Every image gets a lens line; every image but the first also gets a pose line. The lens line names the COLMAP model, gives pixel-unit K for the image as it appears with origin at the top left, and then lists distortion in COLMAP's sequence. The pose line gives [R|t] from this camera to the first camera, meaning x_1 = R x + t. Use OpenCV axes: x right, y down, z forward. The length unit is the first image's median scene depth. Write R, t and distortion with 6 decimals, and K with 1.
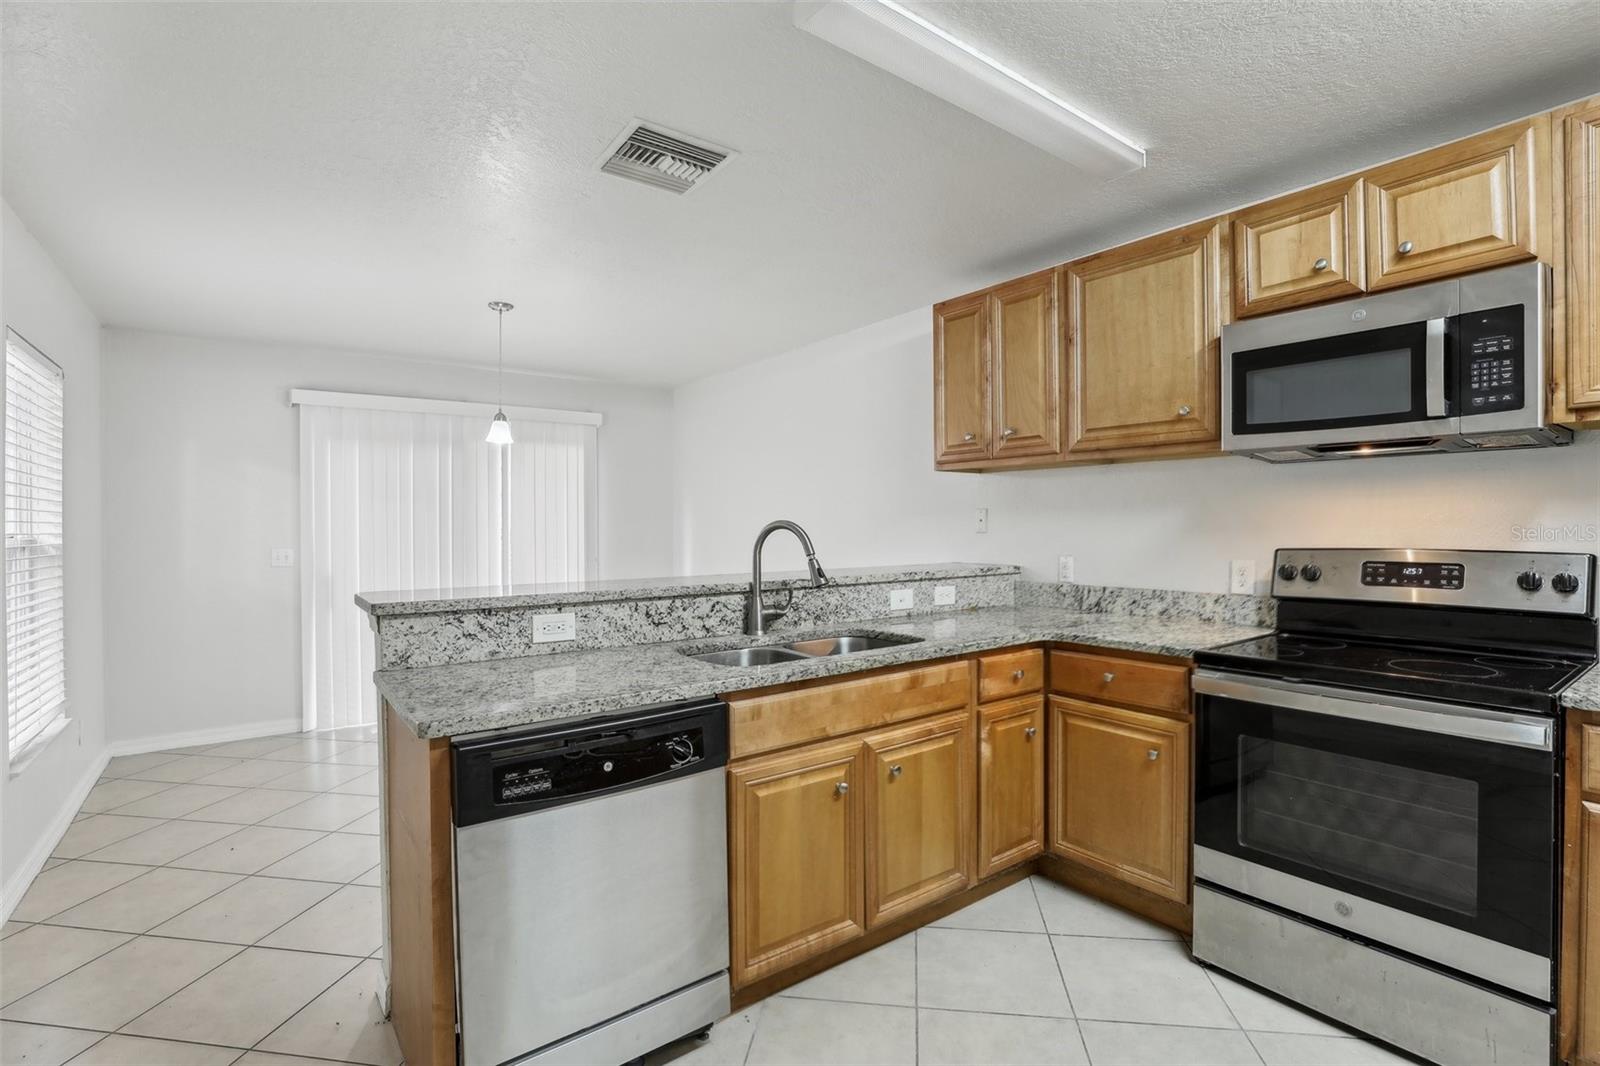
lens RADIAL K [[769.1, 0, 798.4], [0, 769.1, 553.6], [0, 0, 1]] dist [-0.037956, 0.014657]
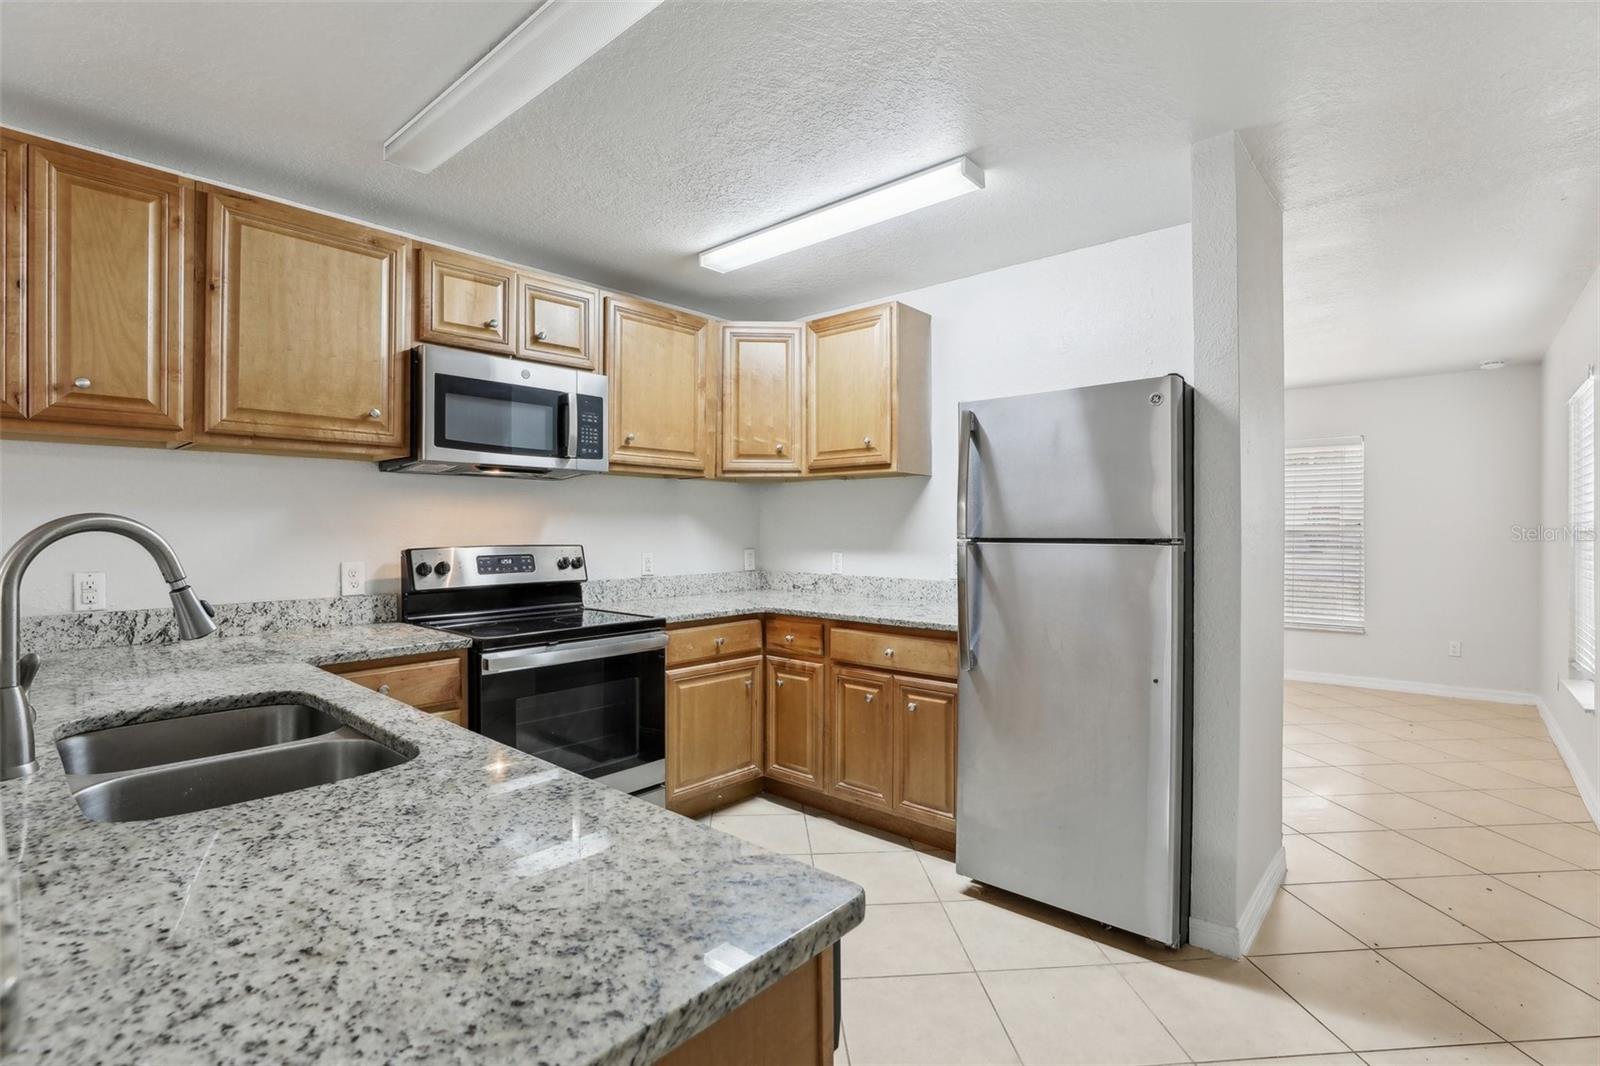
lens RADIAL K [[780.3, 0, 800.0], [0, 780.3, 533.0], [0, 0, 1]] dist [0.000124, 0.000038]
pose [[-0.220952, -0.002882, 0.975280, -0.617336], [0.035286, 0.999317, 0.010947, -0.022180], [-0.974646, 0.036832, -0.220700, 0.691515]]
